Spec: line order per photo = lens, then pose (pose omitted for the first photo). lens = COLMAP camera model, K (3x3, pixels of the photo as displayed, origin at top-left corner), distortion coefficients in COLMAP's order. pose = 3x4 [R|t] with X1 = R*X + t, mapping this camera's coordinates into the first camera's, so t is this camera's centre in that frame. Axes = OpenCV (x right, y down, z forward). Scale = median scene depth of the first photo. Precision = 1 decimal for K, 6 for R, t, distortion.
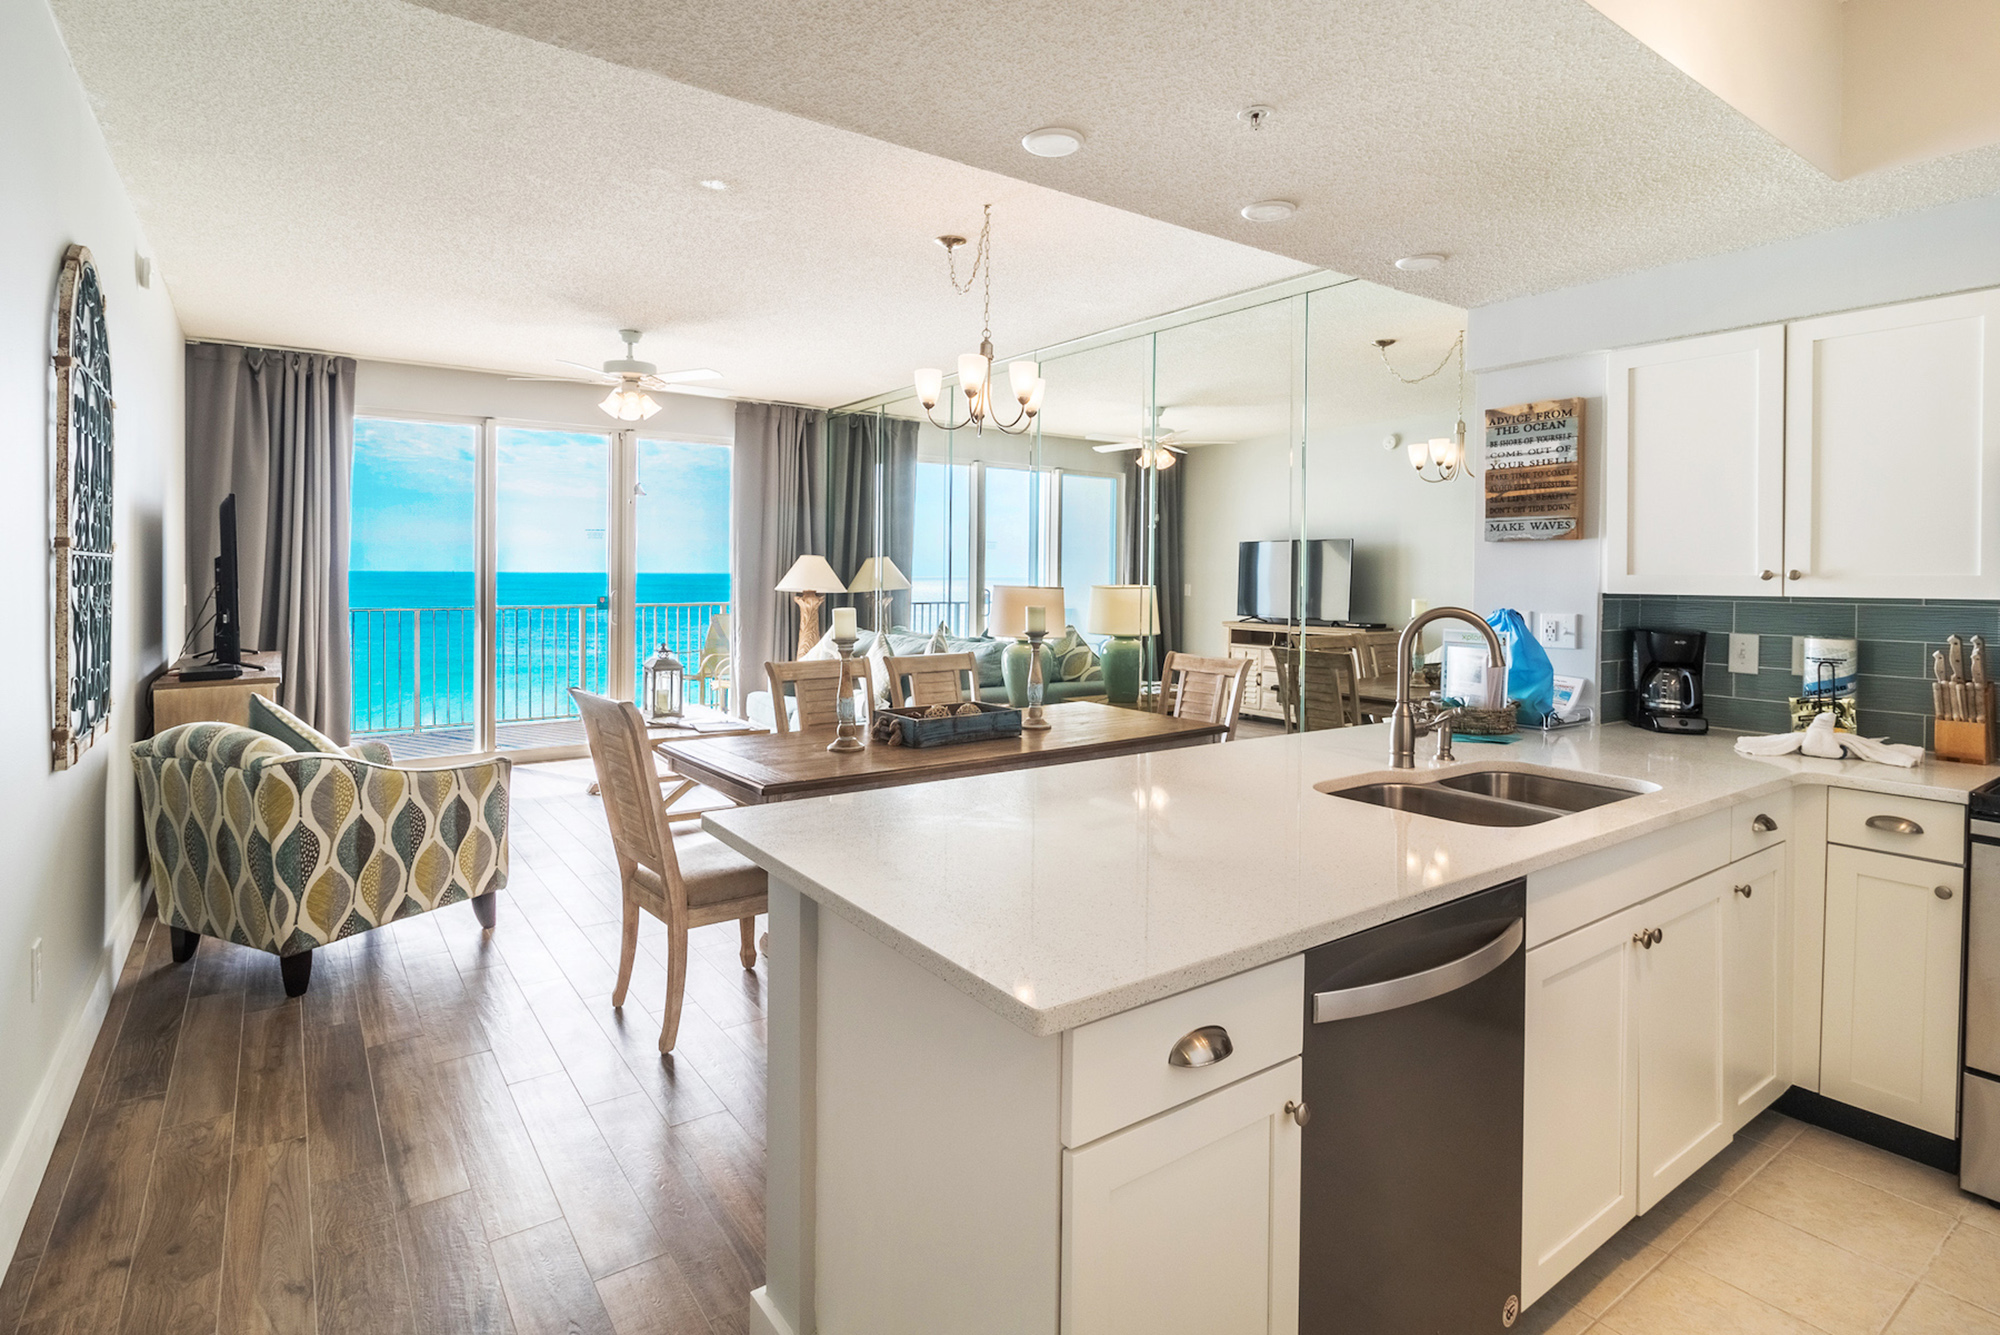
lens RADIAL K [[997.3, 0, 1002.1], [0, 997.3, 584.6], [0, 0, 1]] dist [-0.001961, -0.000311]
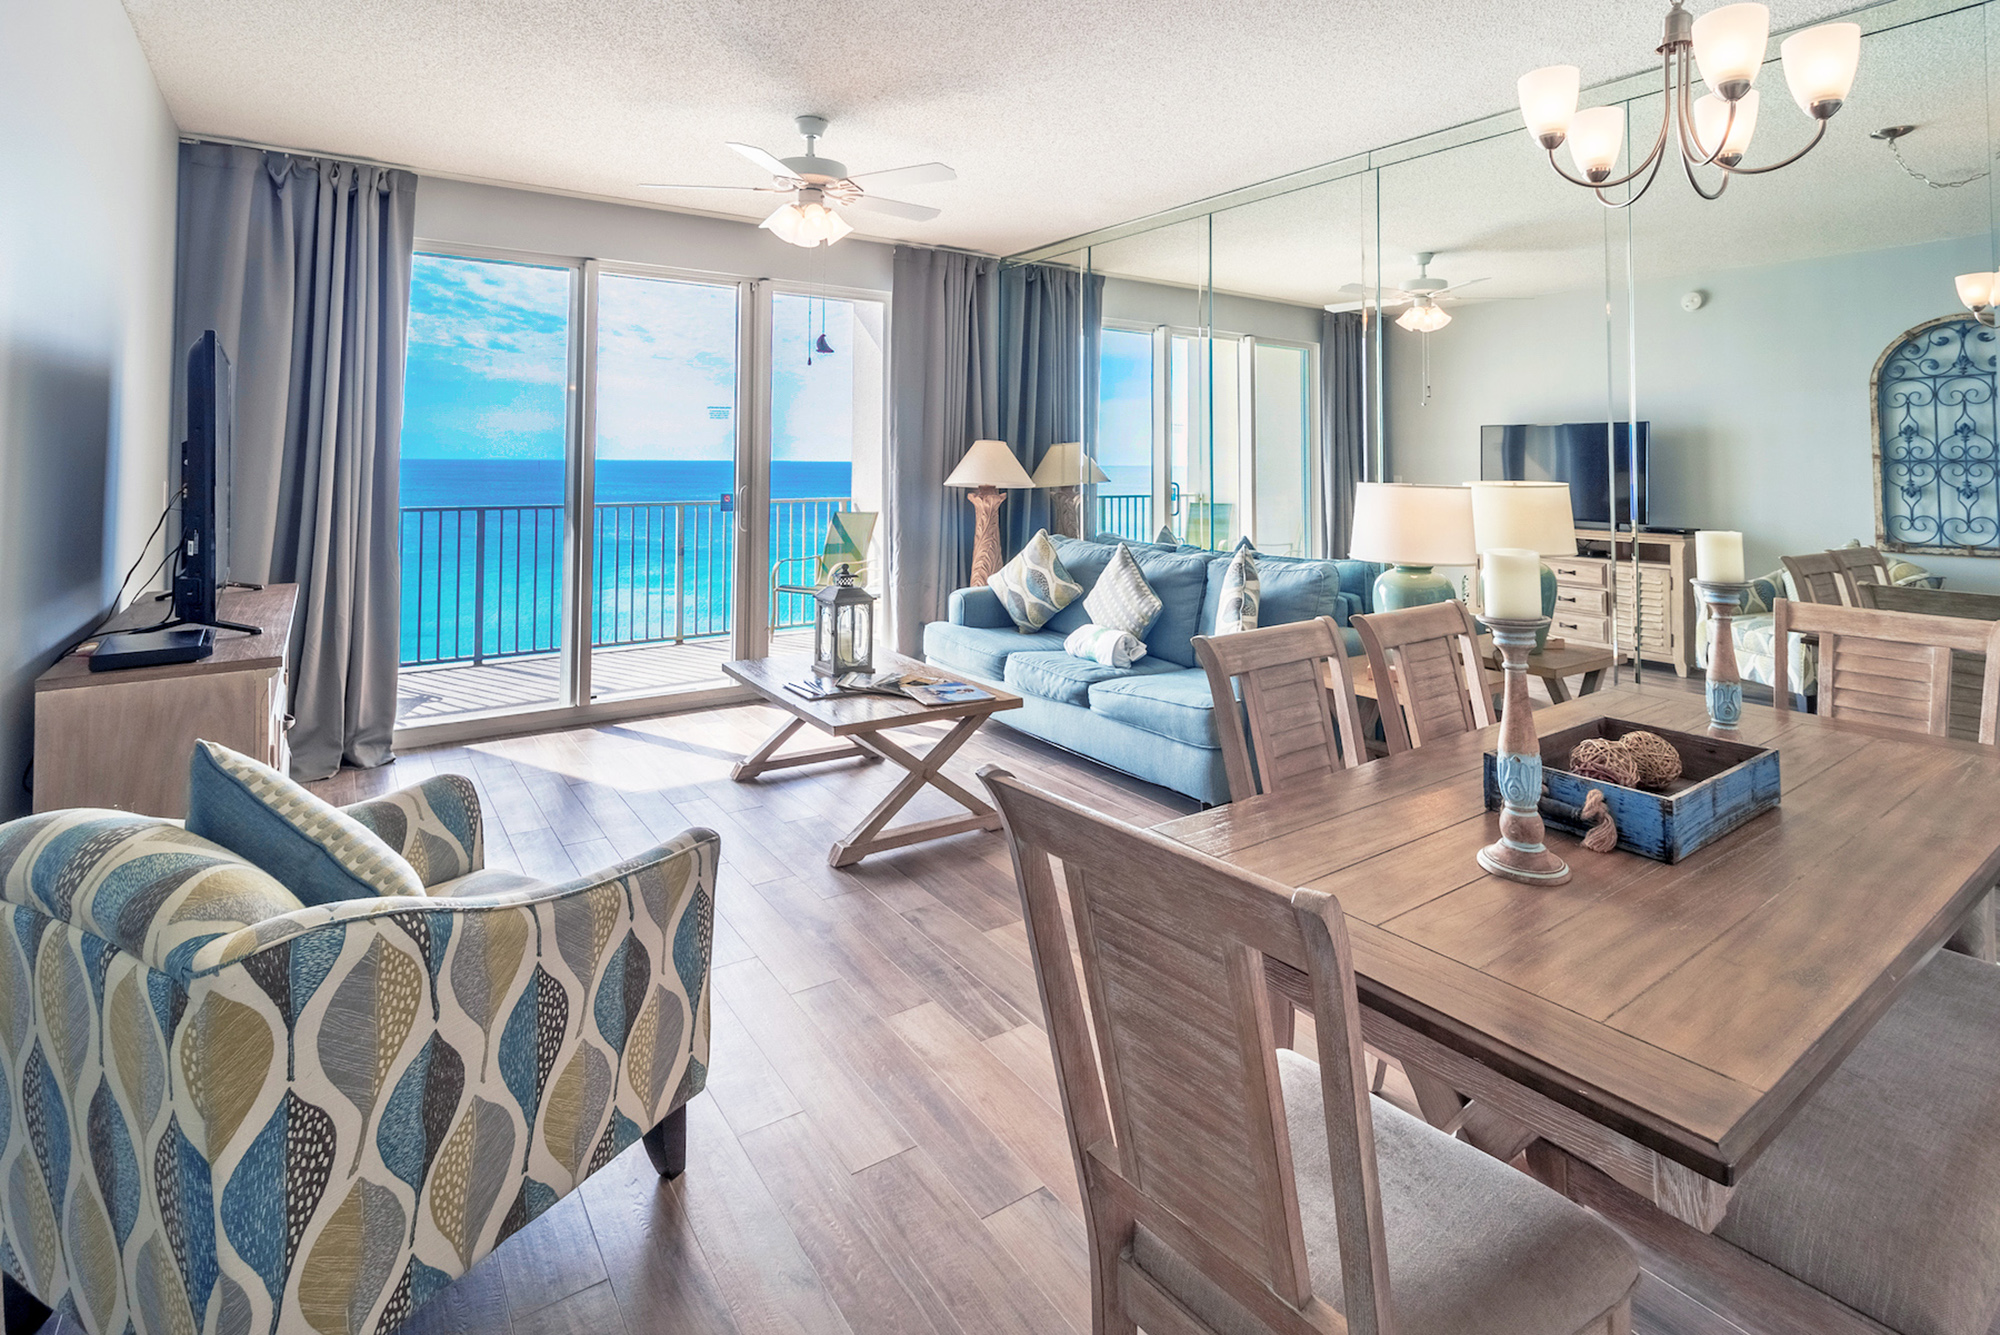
lens RADIAL K [[948.4, 0, 1002.5], [0, 948.4, 432.3], [0, 0, 1]] dist [0.004541, -0.000675]
pose [[0.999972, -0.000511, -0.007525, -0.321773], [0.000206, 0.999183, -0.040420, -0.010371], [0.007540, 0.040418, 0.999154, 0.472635]]
